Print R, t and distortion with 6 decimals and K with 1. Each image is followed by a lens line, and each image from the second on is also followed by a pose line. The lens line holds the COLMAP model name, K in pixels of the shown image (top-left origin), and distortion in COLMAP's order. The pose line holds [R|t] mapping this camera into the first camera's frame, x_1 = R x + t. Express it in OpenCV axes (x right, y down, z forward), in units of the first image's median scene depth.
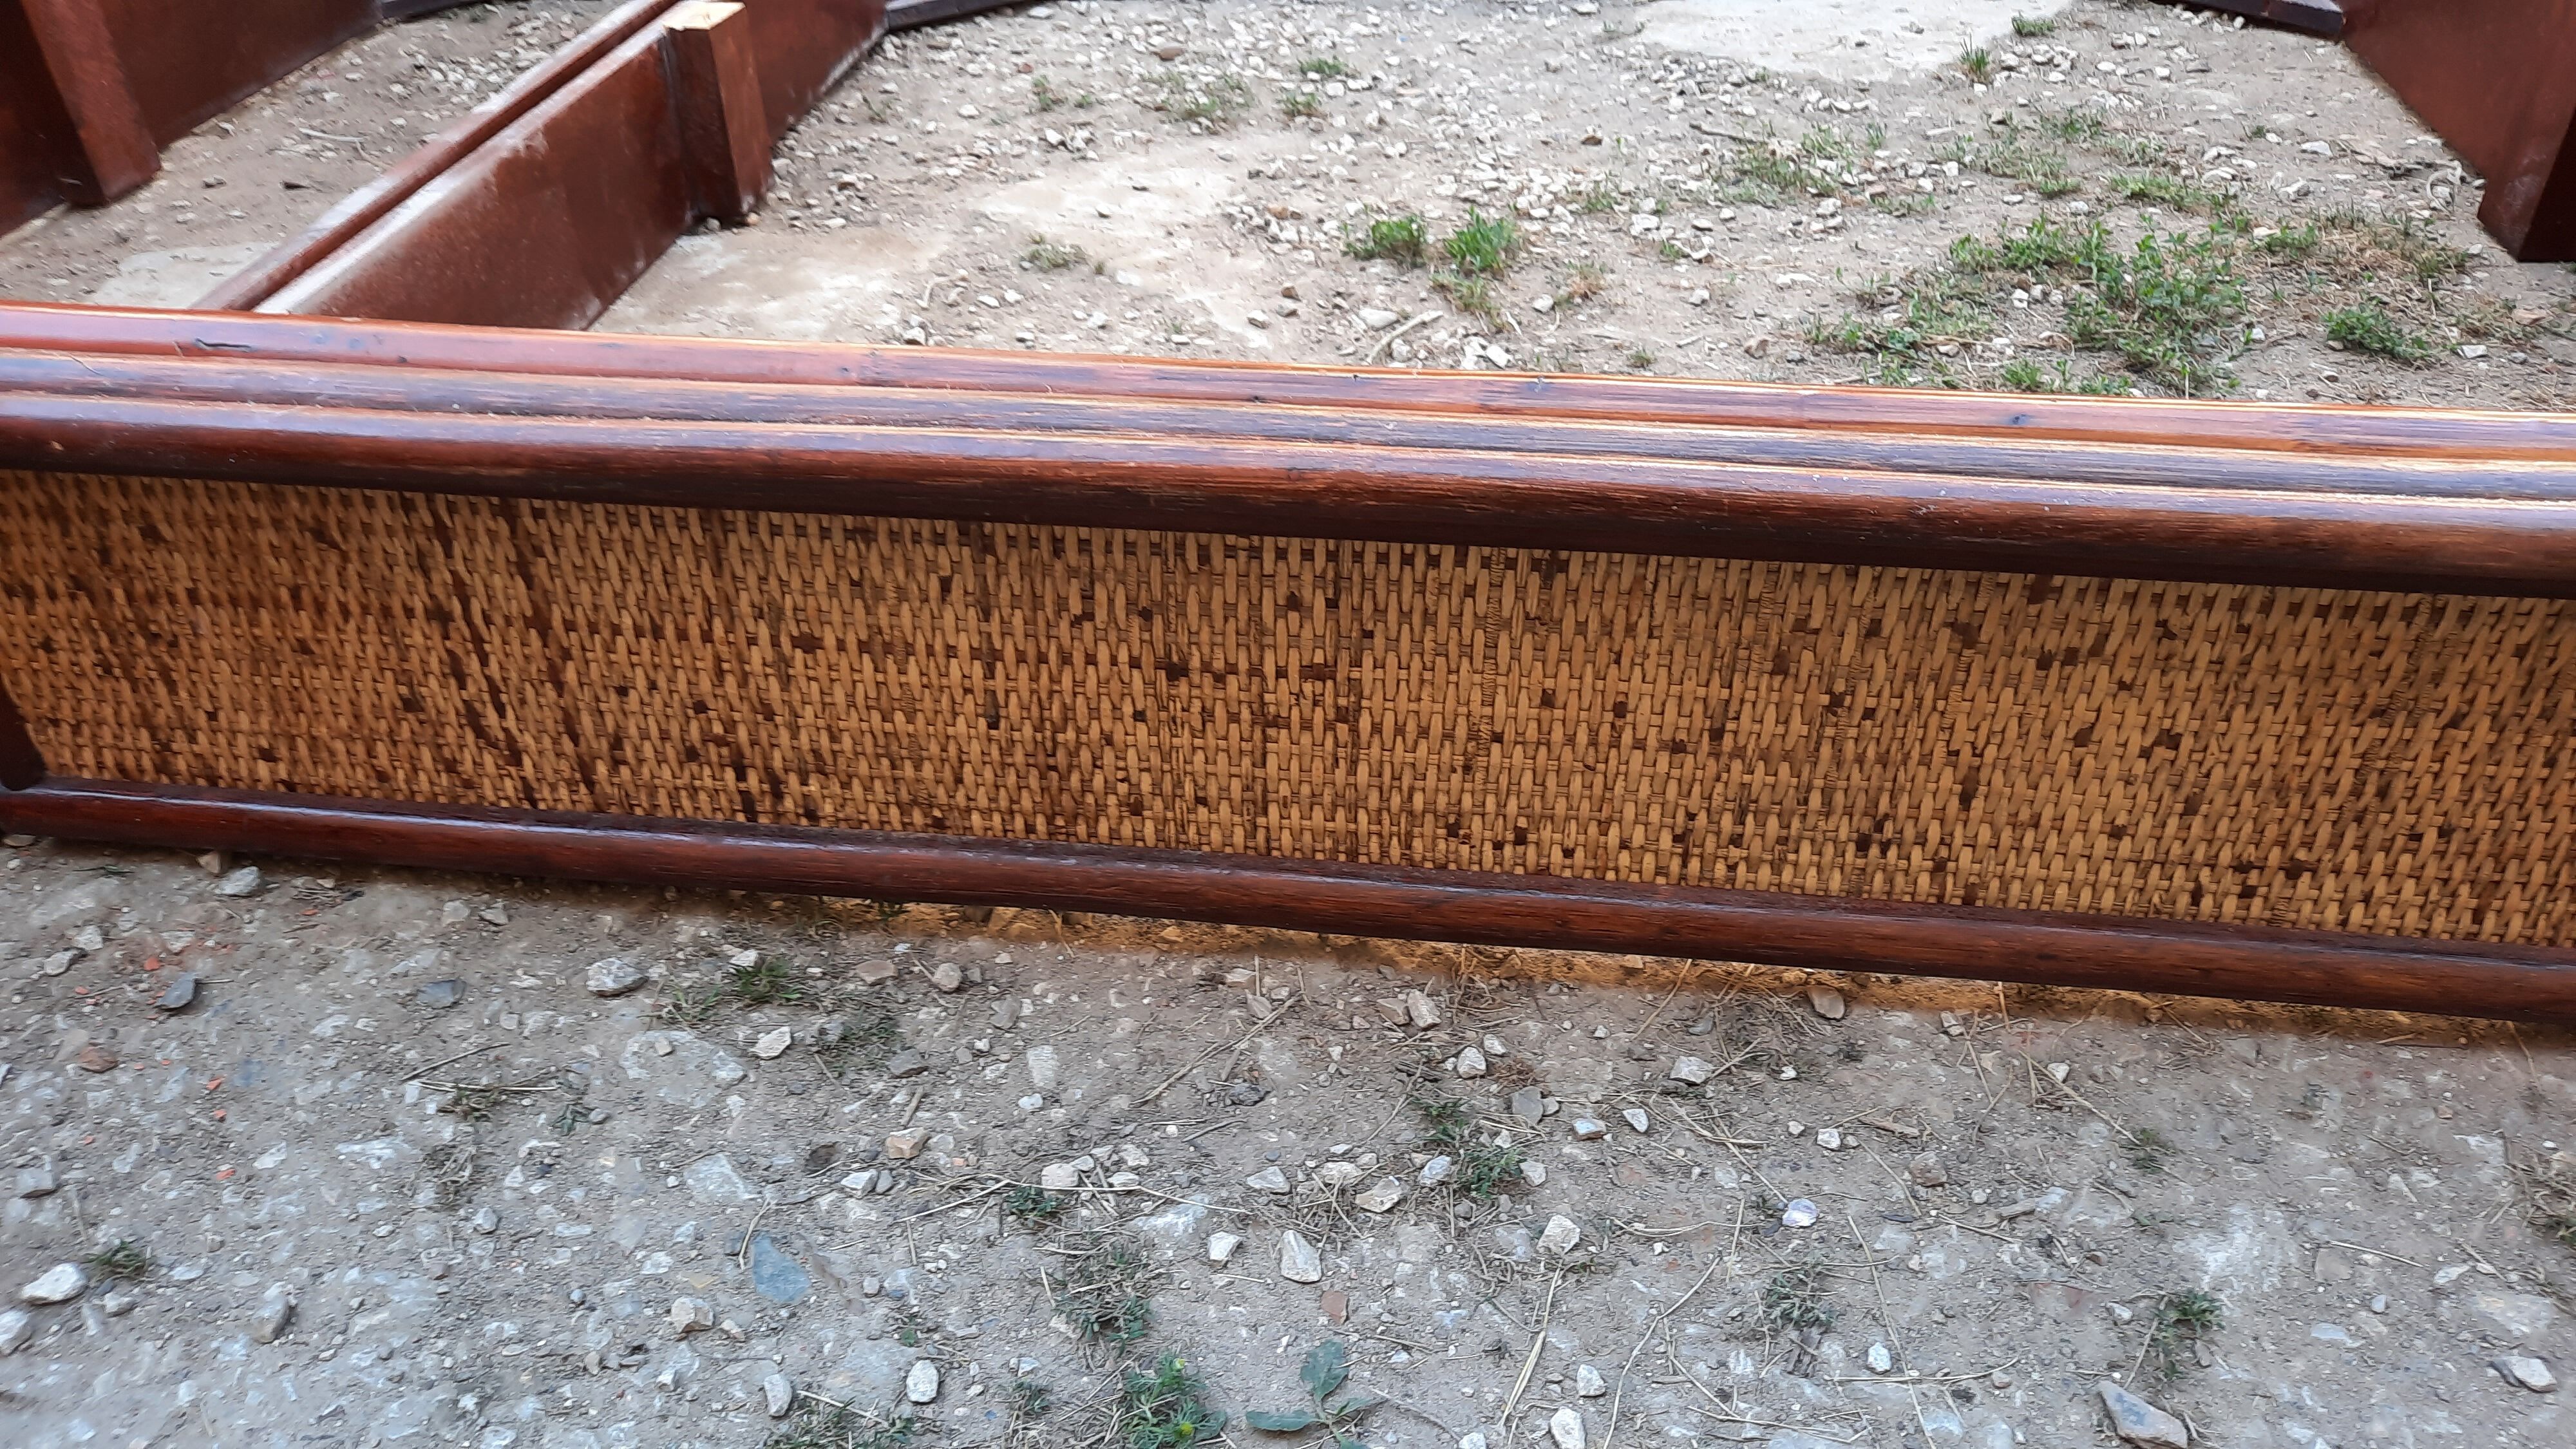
lens RADIAL K [[1862.2, 0, 1275.3], [0, 1862.2, 774.7], [0, 0, 1]] dist [0.035109, -0.044196]
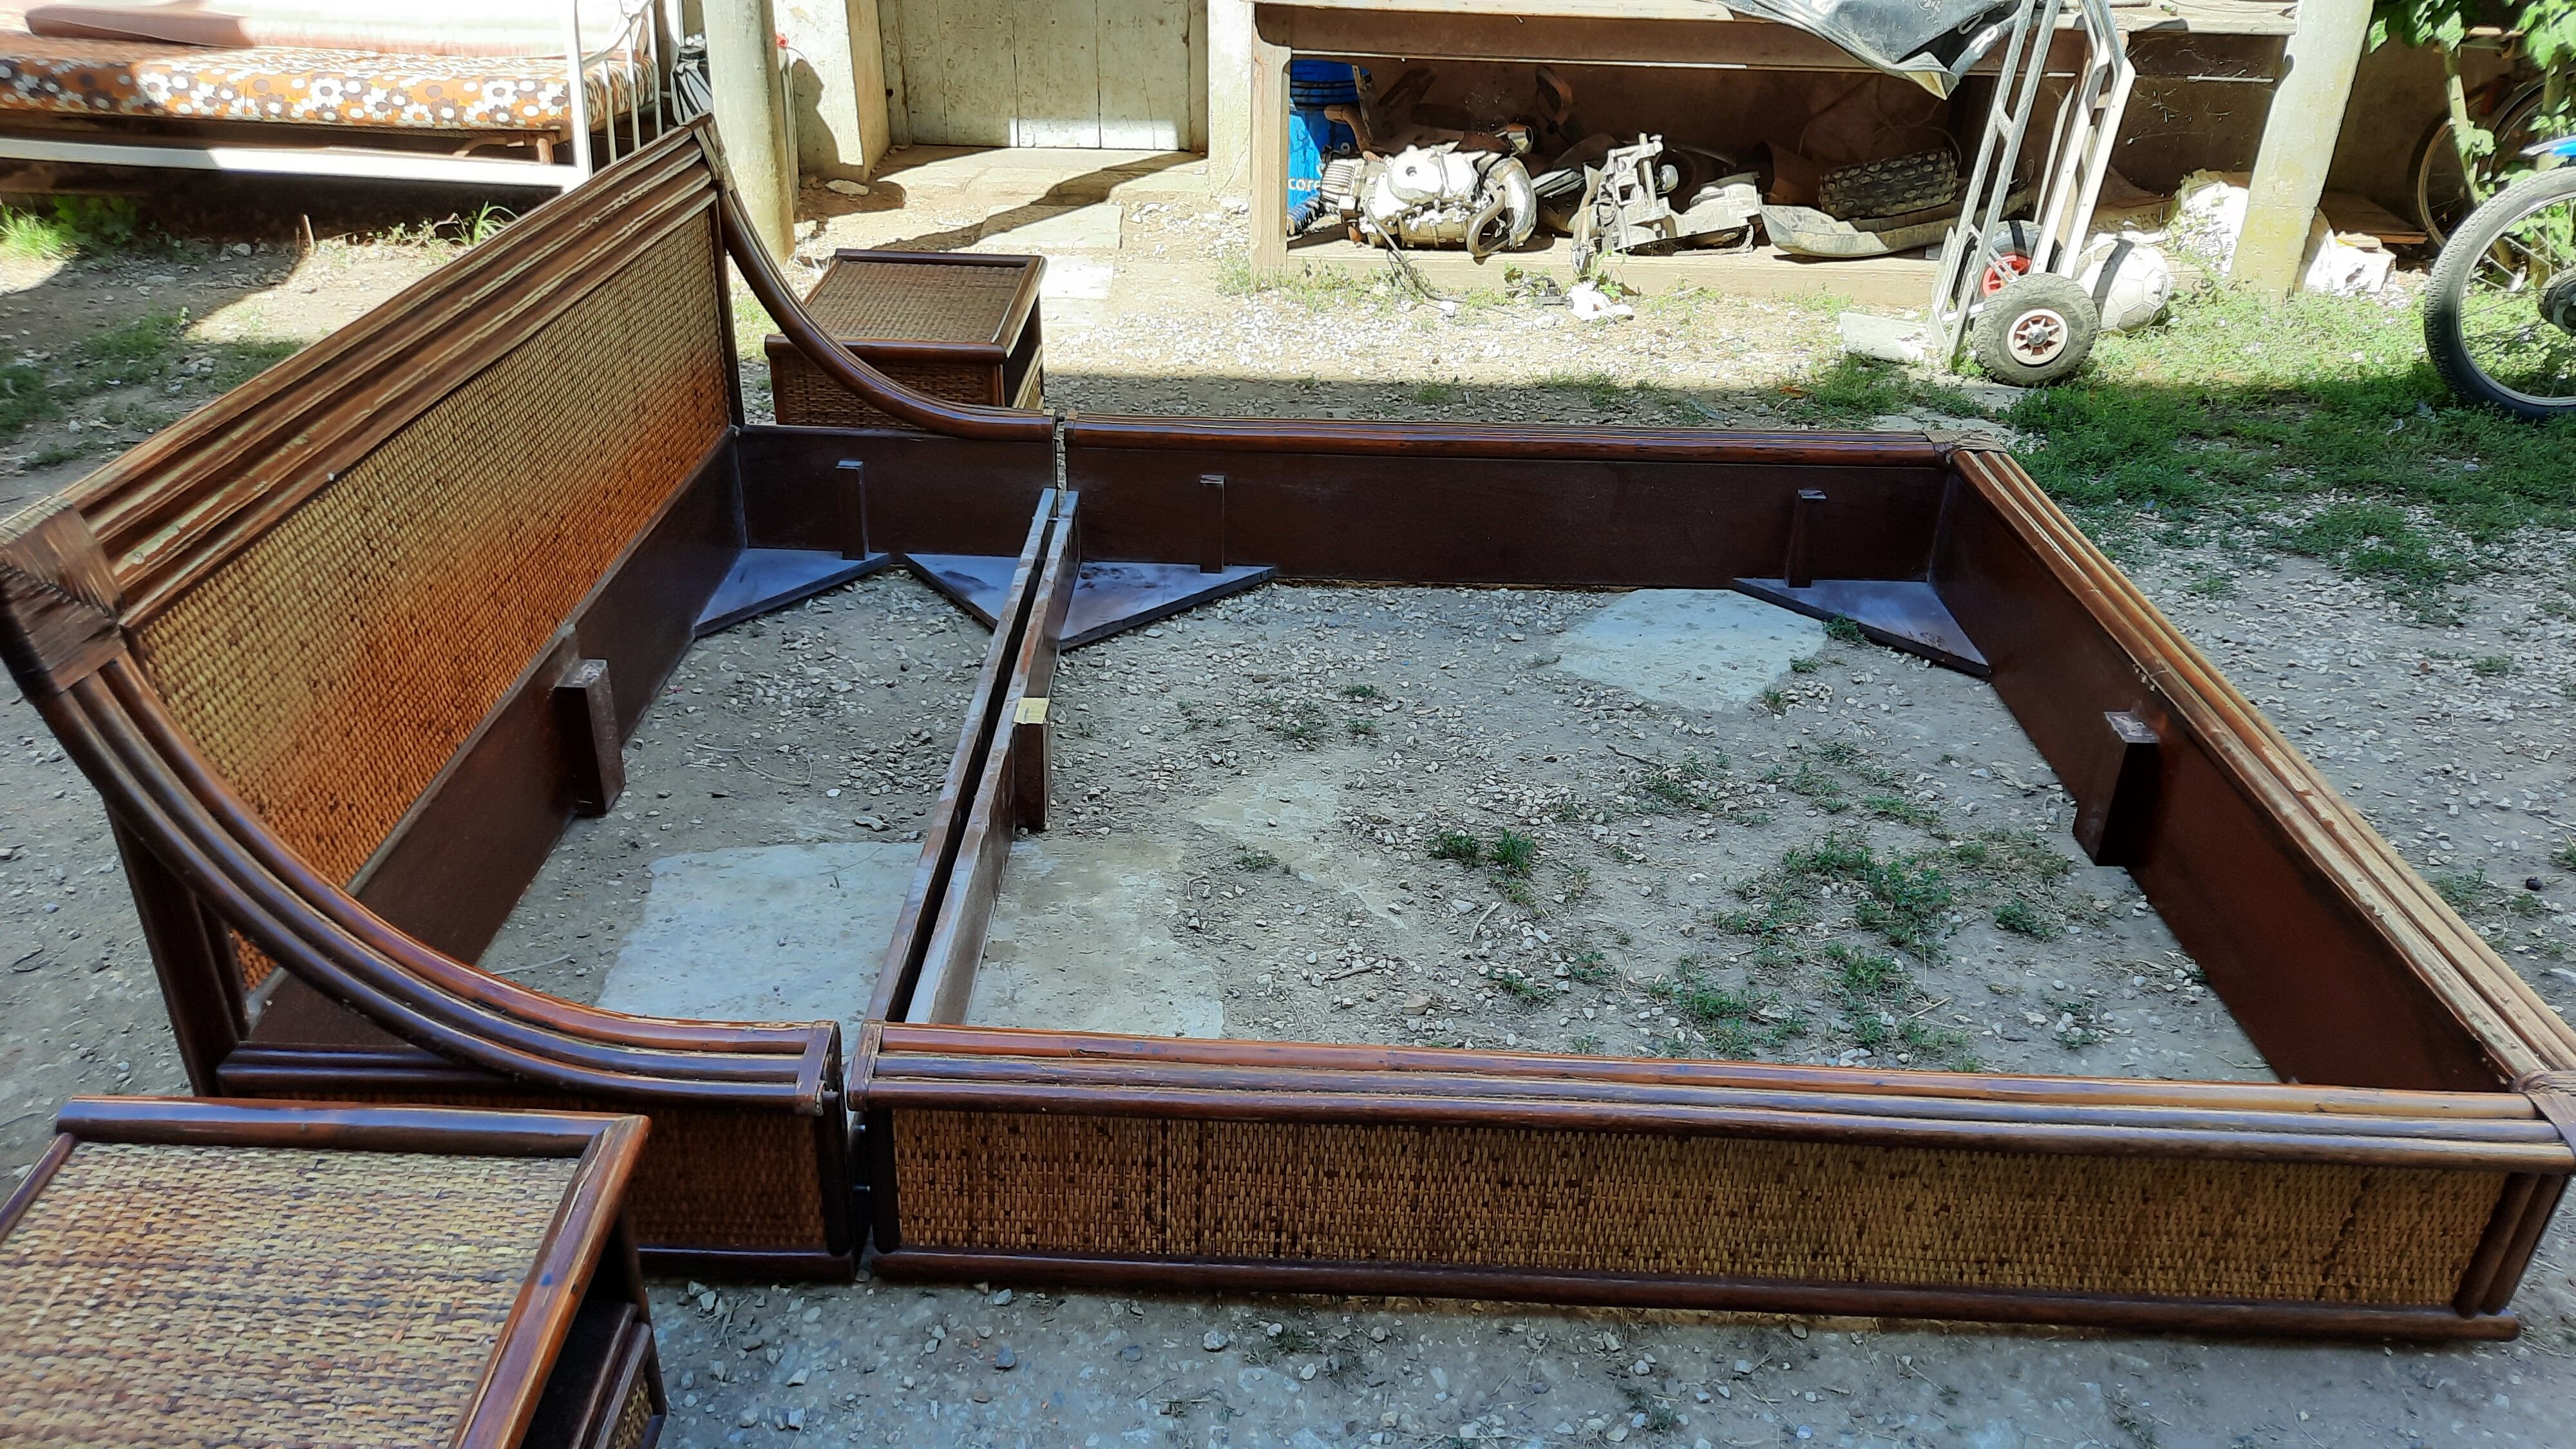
lens RADIAL K [[1862.2, 0, 1273.5], [0, 1862.2, 770.8], [0, 0, 1]] dist [0.035109, -0.044196]
pose [[0.991208, -0.002329, 0.132296, -0.561335], [0.022418, 0.988346, -0.150563, -0.194366], [-0.130403, 0.152205, 0.979709, -1.068837]]
